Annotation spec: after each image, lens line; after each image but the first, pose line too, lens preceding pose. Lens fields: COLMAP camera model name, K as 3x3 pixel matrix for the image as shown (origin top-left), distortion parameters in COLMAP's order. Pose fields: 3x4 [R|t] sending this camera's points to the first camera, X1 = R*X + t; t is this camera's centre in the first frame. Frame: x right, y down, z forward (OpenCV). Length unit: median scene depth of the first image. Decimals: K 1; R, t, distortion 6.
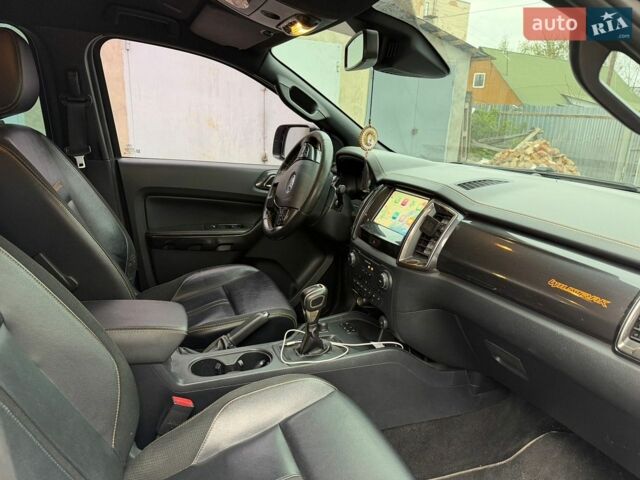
lens RADIAL K [[447.6, 0, 278.2], [0, 447.6, 238.6], [0, 0, 1]] dist [-0.012021, -0.003359]
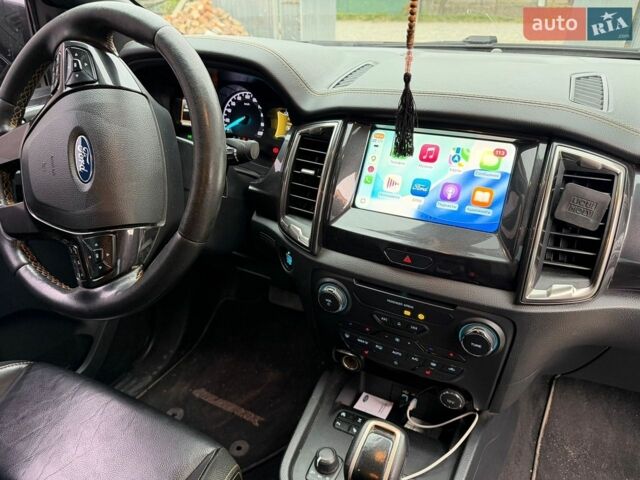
lens RADIAL K [[447.6, 0, 278.2], [0, 447.6, 238.6], [0, 0, 1]] dist [-0.012021, -0.003359]
pose [[0.685930, -0.395216, 0.610986, -0.096074], [0.224537, 0.913634, 0.338904, -0.133595], [-0.692158, -0.095276, 0.715430, 0.537241]]
